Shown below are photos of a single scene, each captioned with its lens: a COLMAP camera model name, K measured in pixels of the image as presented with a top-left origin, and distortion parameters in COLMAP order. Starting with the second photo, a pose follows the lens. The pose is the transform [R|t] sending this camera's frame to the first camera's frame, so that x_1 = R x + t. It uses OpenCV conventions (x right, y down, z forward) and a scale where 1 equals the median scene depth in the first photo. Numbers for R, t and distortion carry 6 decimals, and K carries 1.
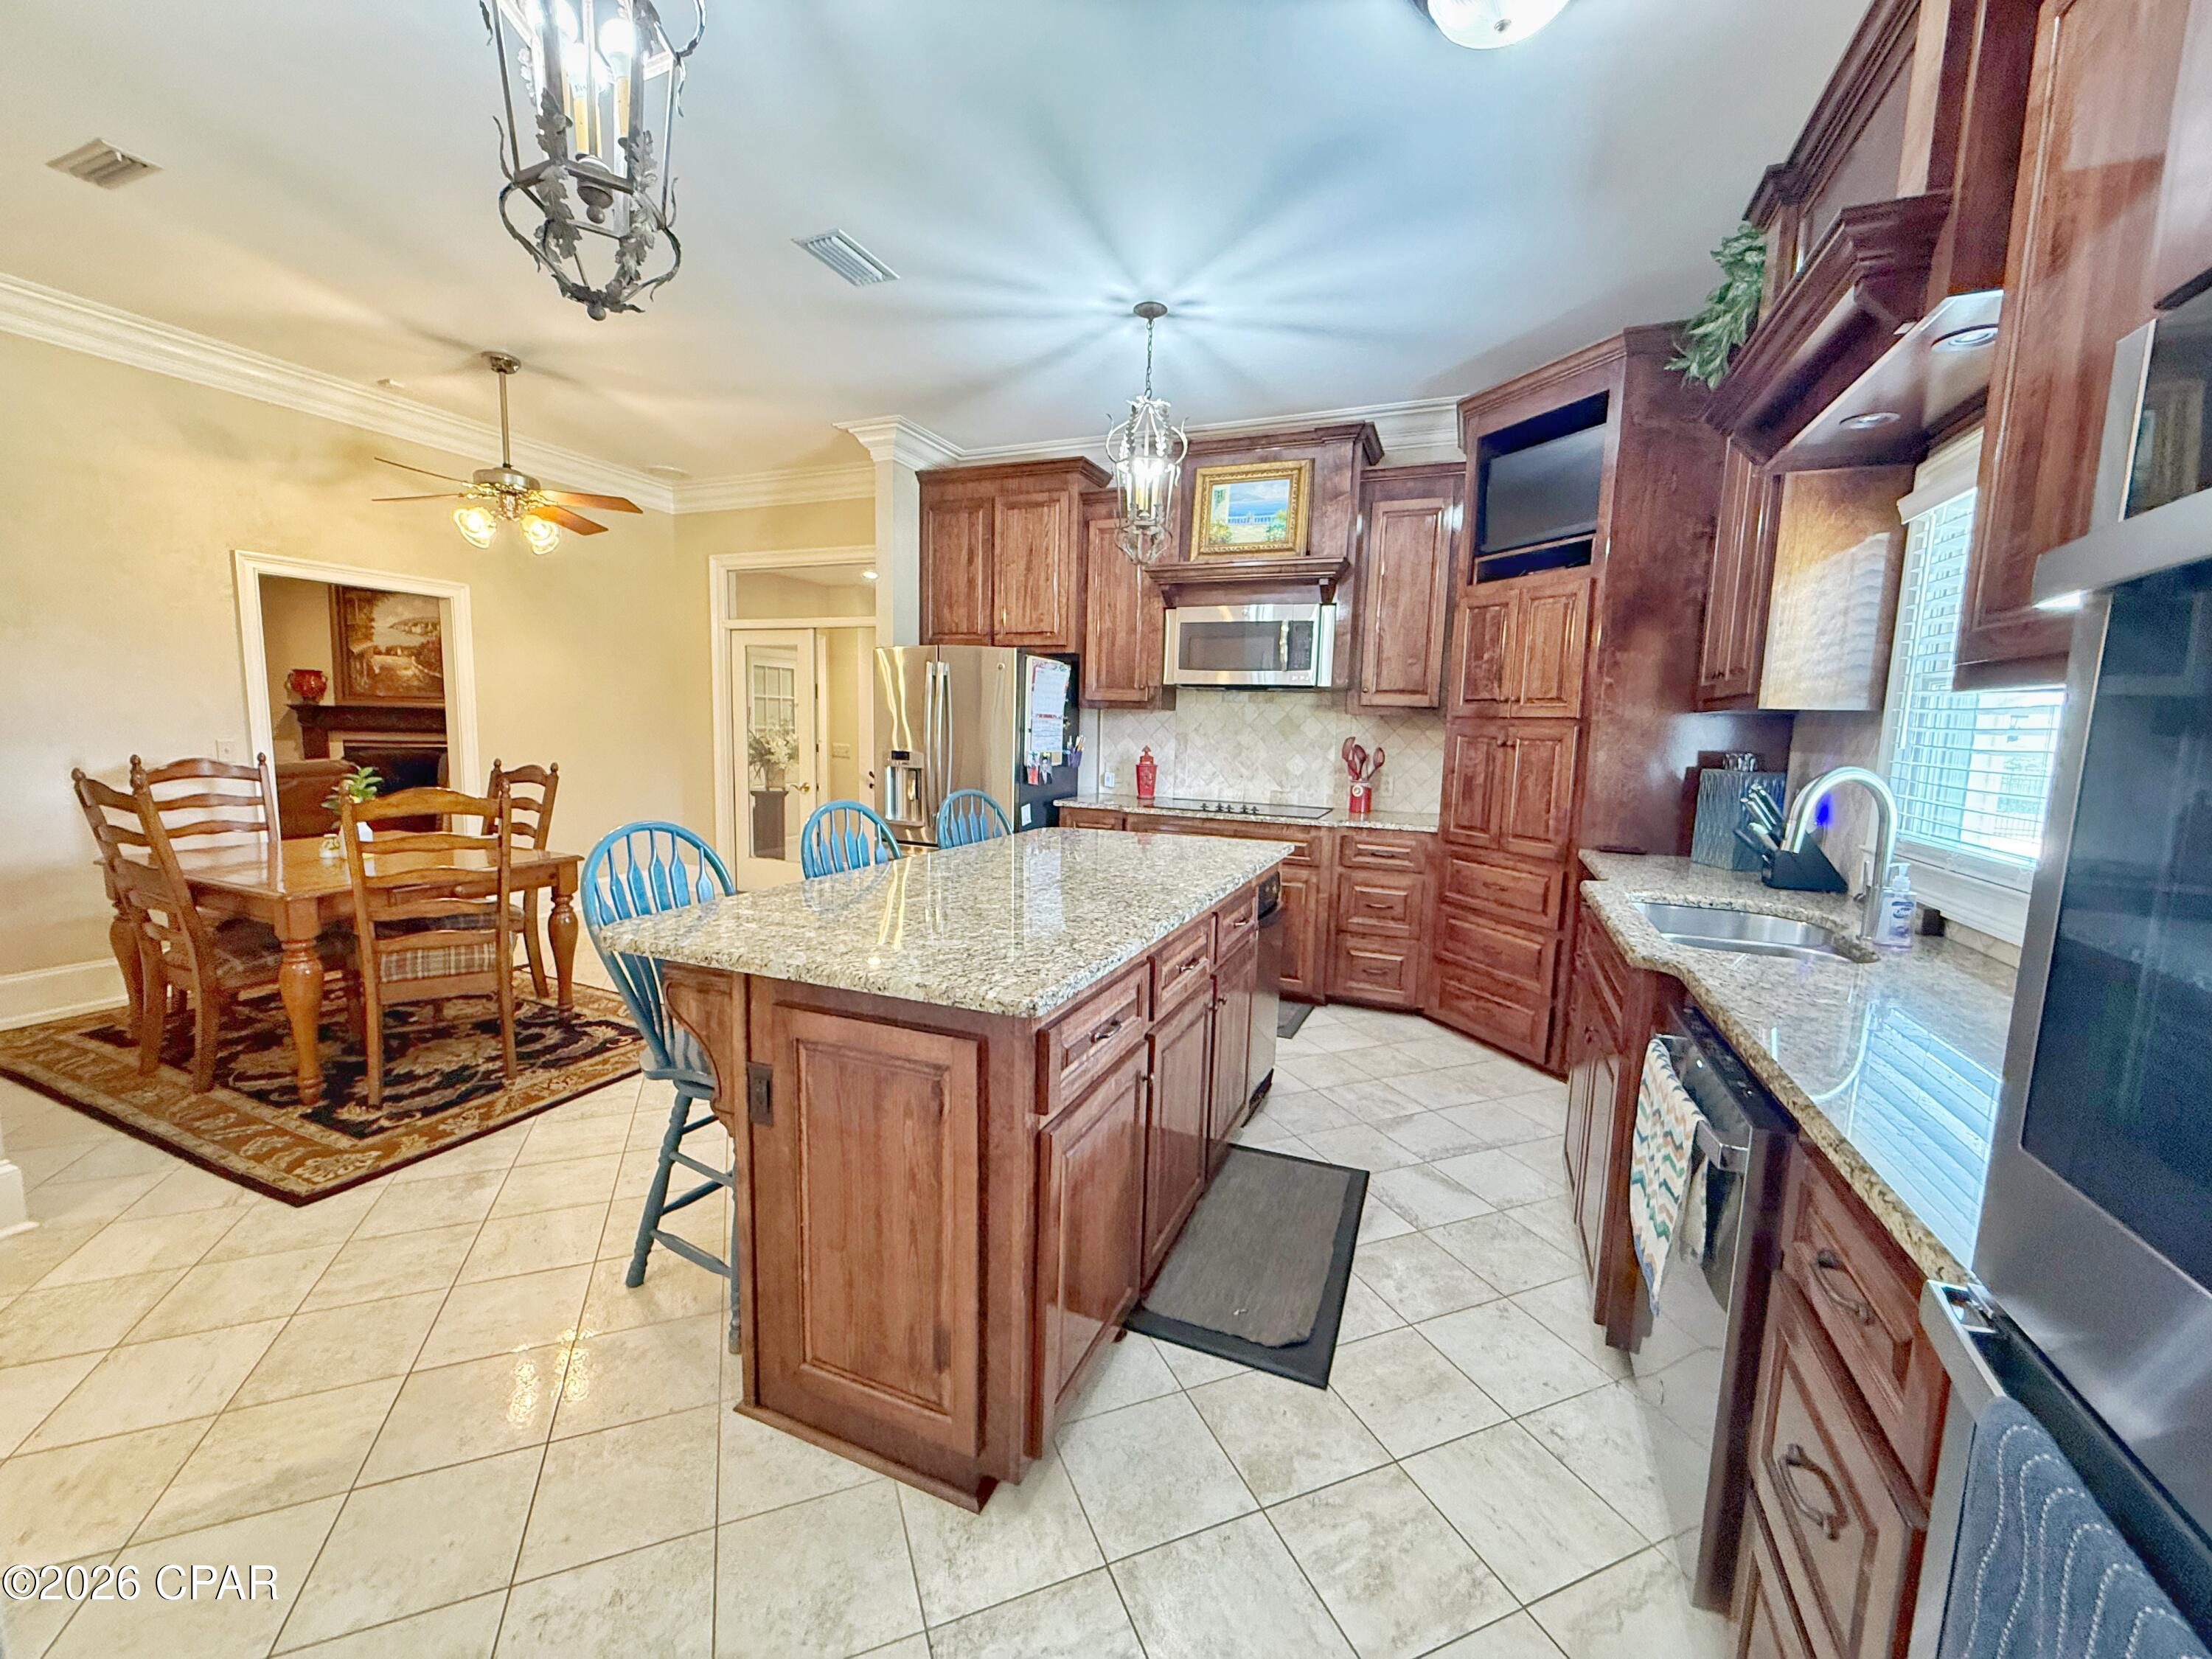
lens RADIAL K [[877.0, 0, 1104.4], [0, 877.0, 823.4], [0, 0, 1]] dist [0.000097, -0.000014]
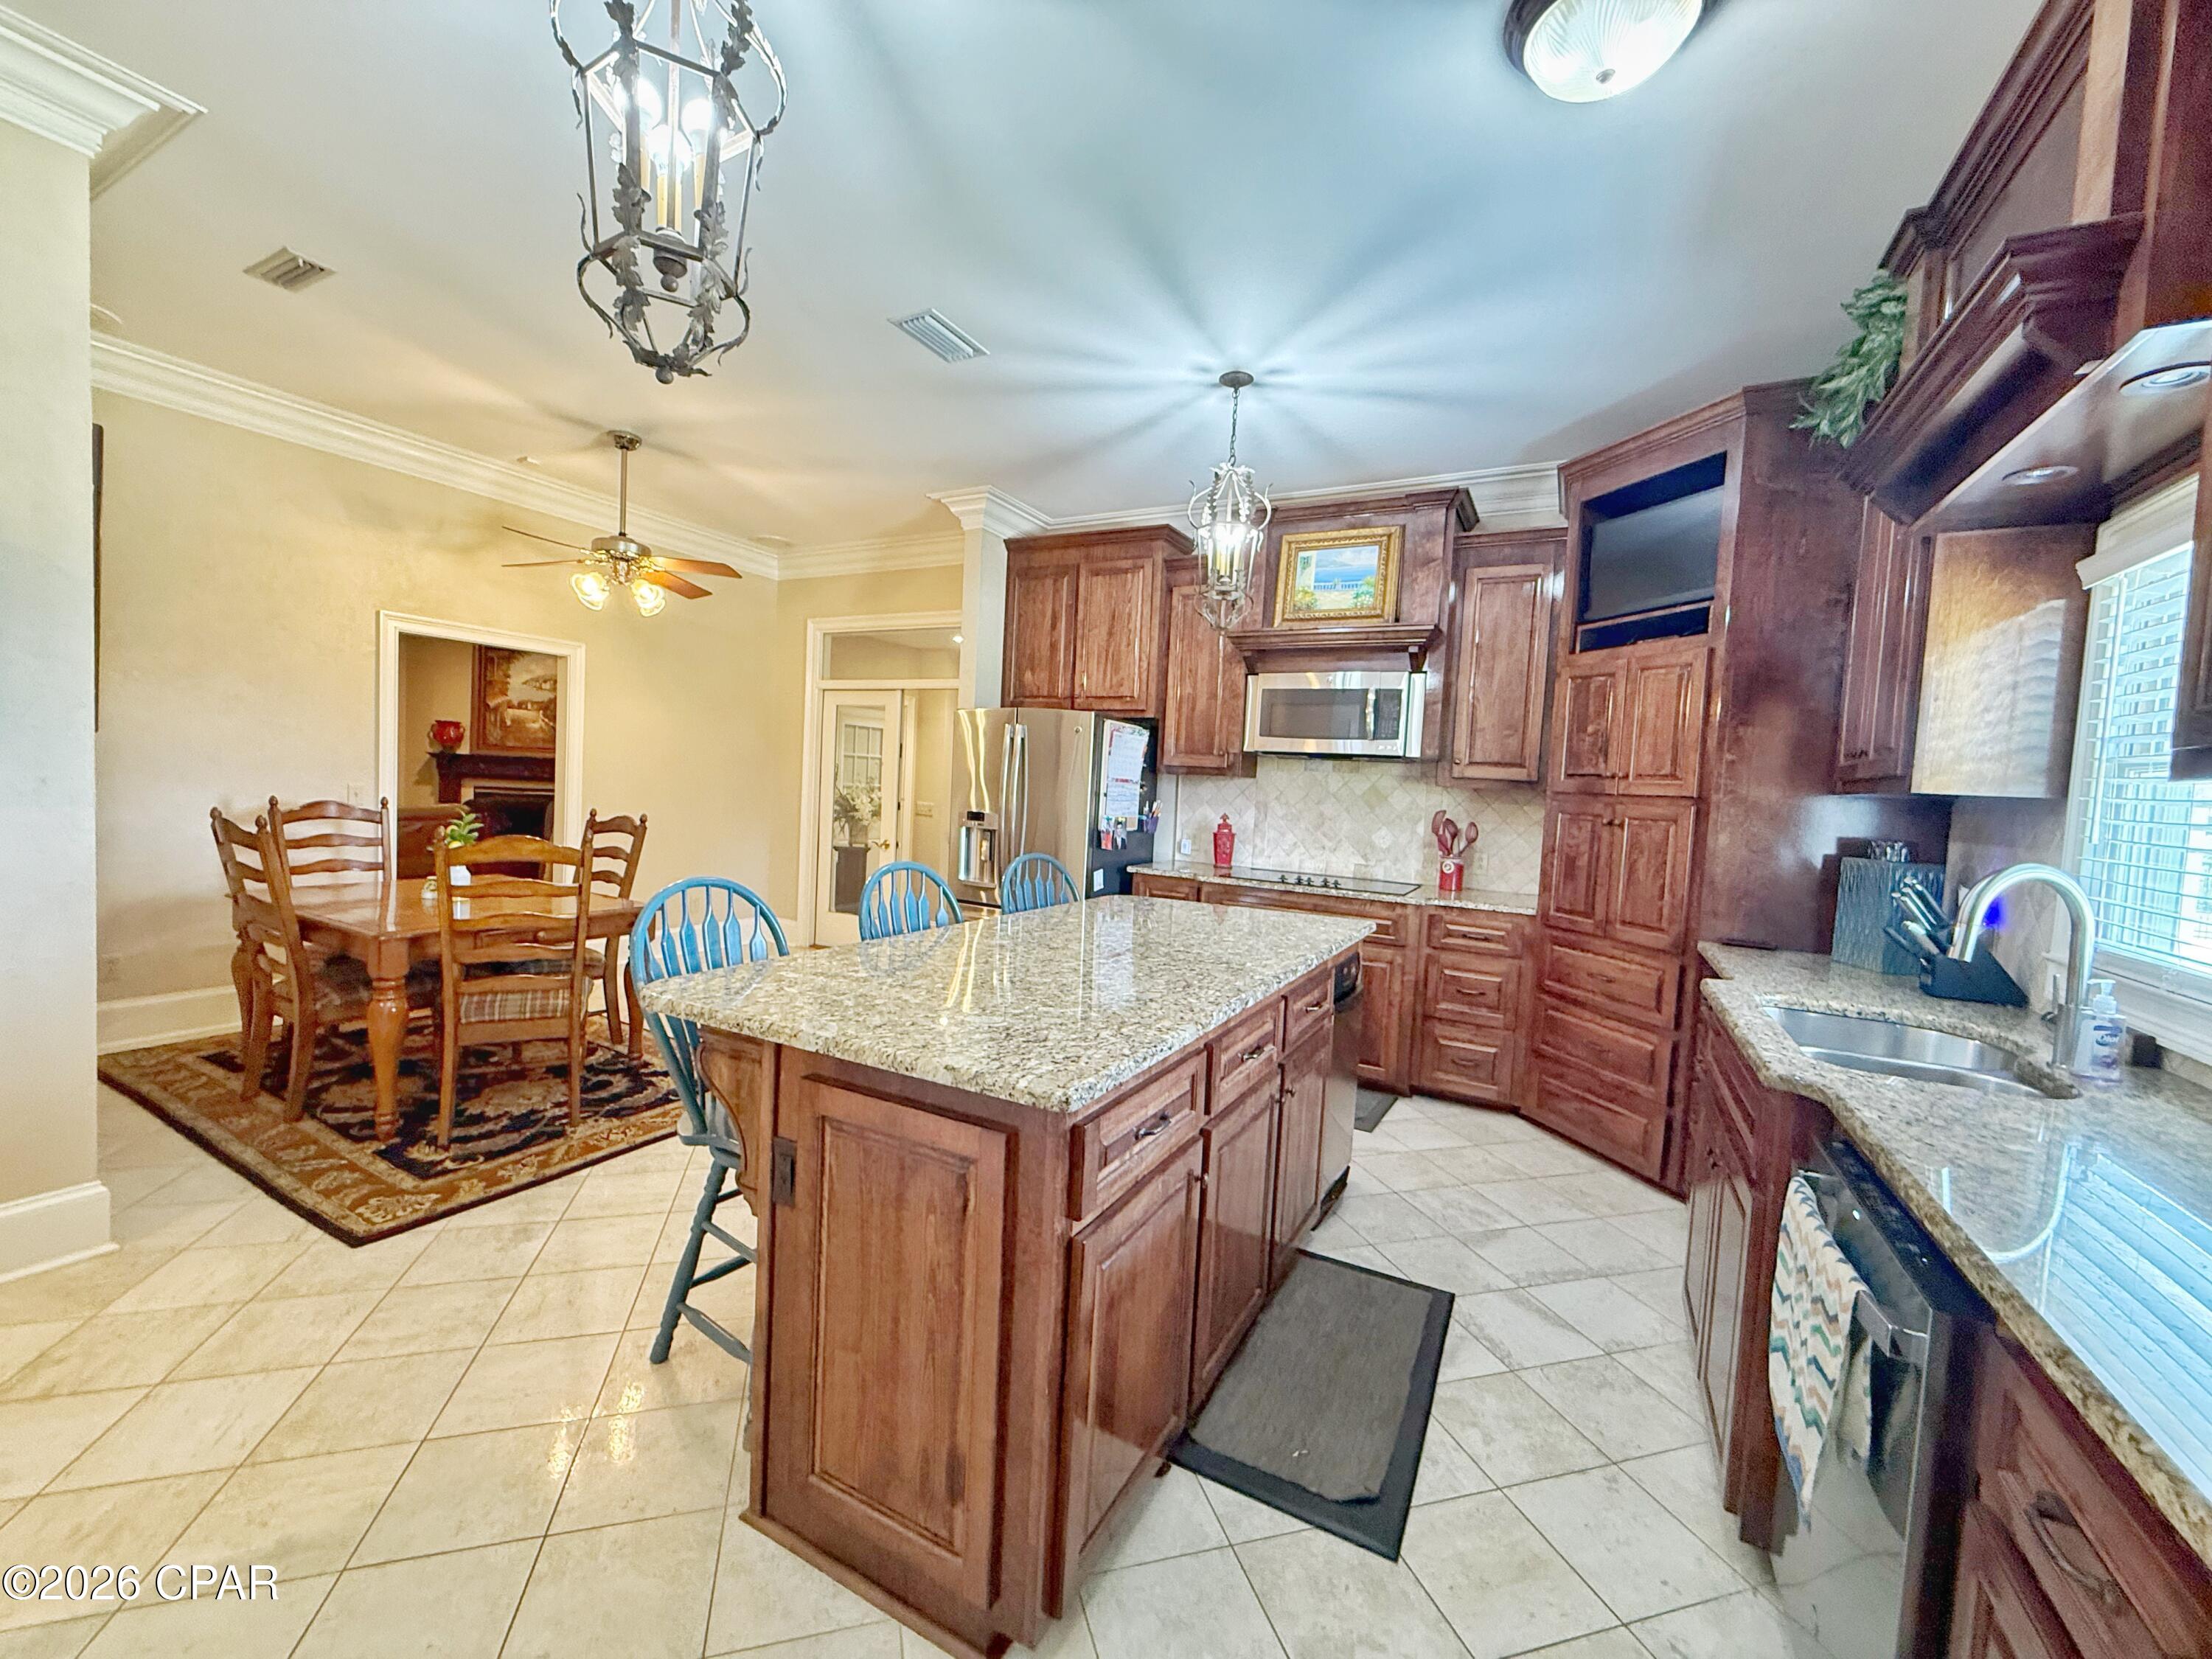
lens RADIAL K [[877.0, 0, 1103.5], [0, 877.0, 824.4], [0, 0, 1]] dist [0.000097, -0.000014]
pose [[0.994707, 0.029257, -0.098500, 0.018483], [-0.036186, 0.996939, -0.069310, -0.007023], [0.096170, 0.072508, 0.992720, 0.037830]]
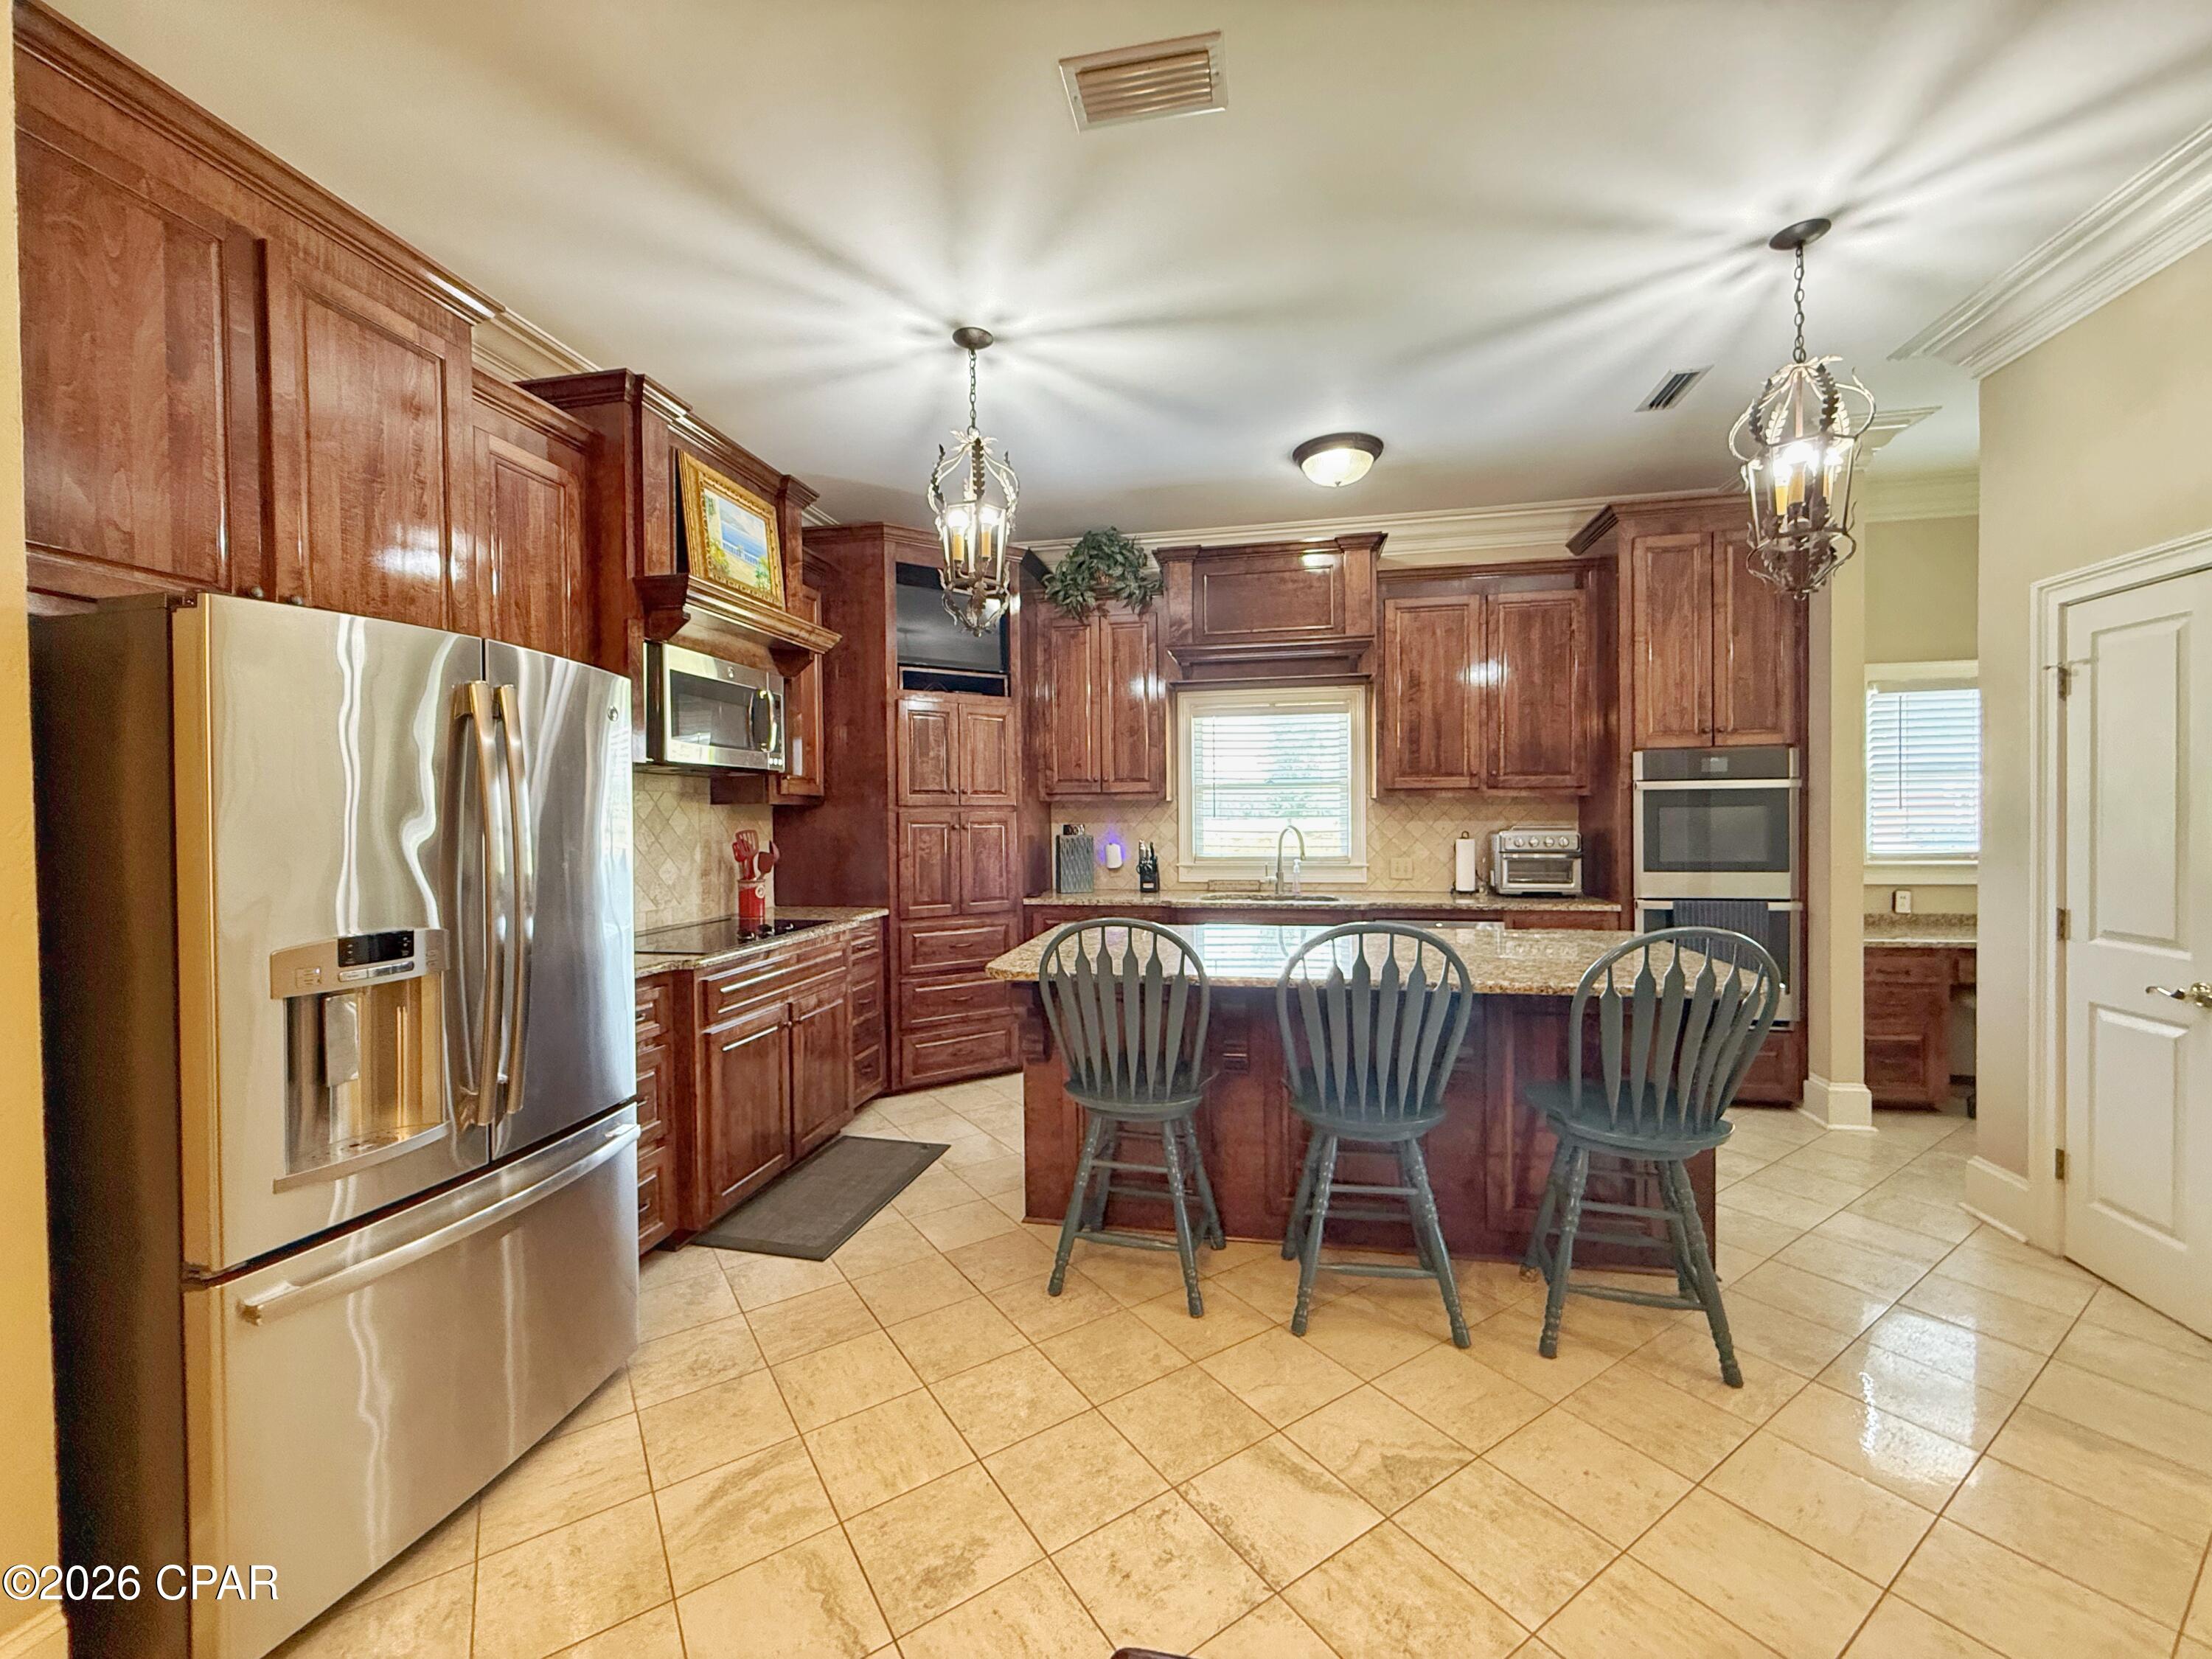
lens RADIAL K [[877.0, 0, 1105.0], [0, 877.0, 825.5], [0, 0, 1]] dist [0.000097, -0.000014]
pose [[-0.192777, -0.040579, 0.980403, -1.031471], [0.117136, 0.991048, 0.064052, -0.195356], [-0.974226, 0.127188, -0.186298, 1.364876]]
